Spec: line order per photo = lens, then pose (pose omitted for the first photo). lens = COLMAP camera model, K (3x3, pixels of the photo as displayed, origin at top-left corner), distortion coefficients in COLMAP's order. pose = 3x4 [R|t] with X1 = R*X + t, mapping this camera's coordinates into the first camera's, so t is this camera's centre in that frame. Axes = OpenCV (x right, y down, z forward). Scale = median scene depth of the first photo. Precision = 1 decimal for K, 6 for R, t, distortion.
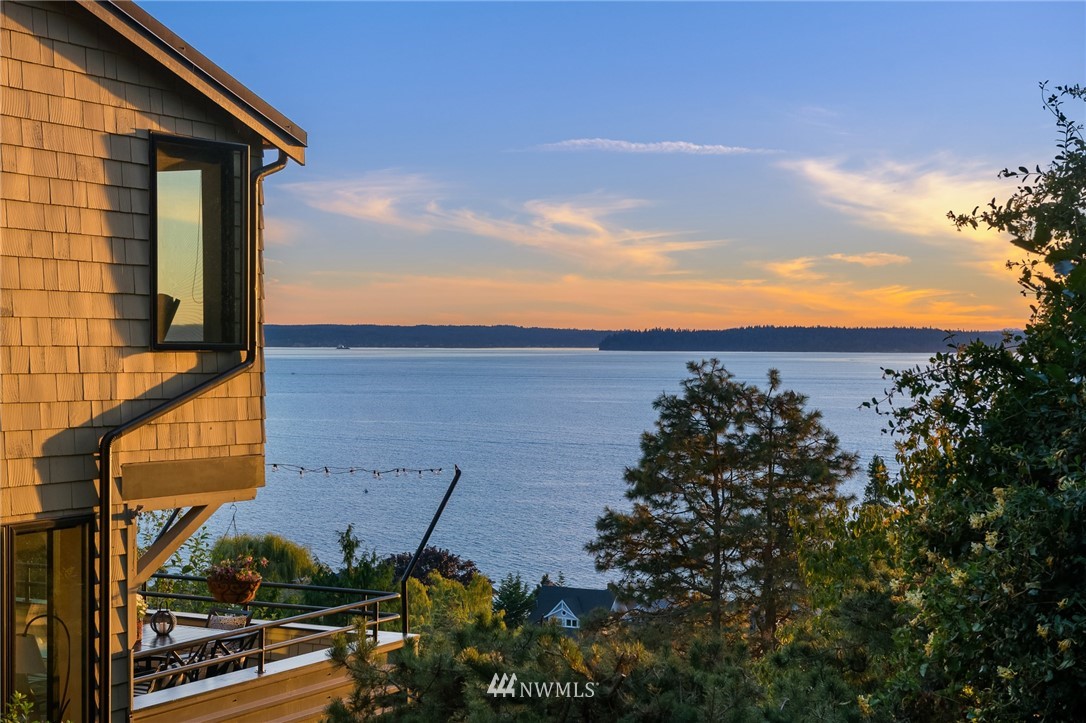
lens RADIAL K [[1753.7, 0, 542.5], [0, 1753.7, 364.2], [0, 0, 1]] dist [0.061671, 0.000000]
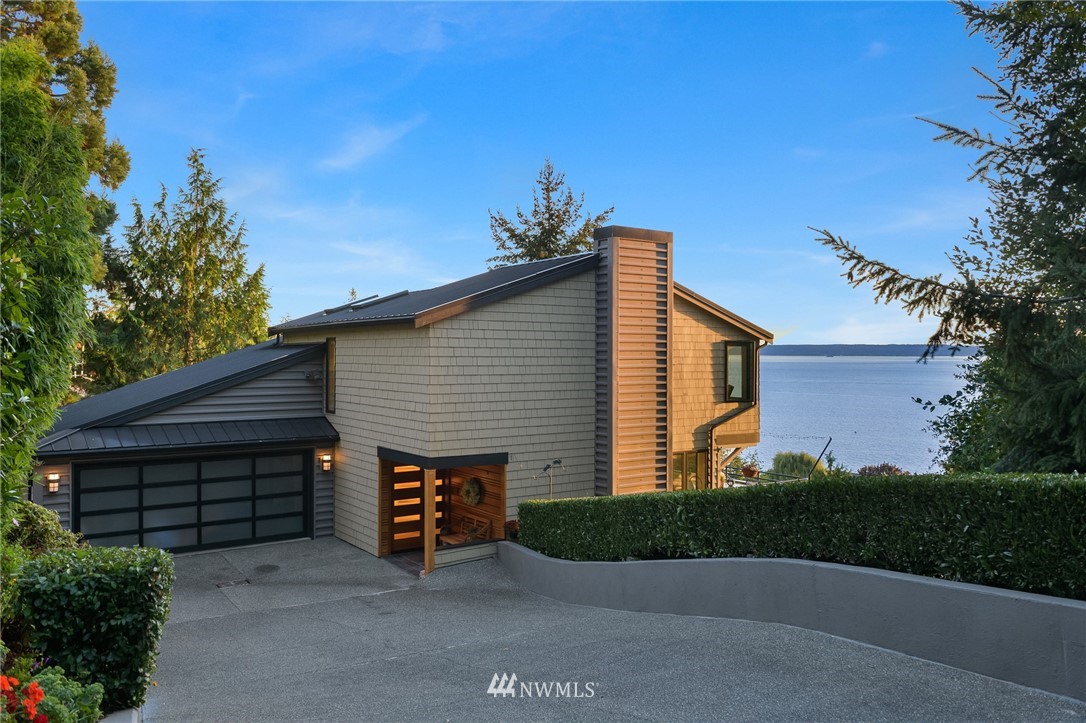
lens RADIAL K [[855.4, 0, 545.3], [0, 855.4, 362.6], [0, 0, 1]] dist [-0.040877, -0.000090]
pose [[0.900457, 0.006285, -0.434900, 0.192942], [-0.008219, 0.999963, -0.002567, -0.080172], [0.434867, 0.005886, 0.900475, -0.680685]]
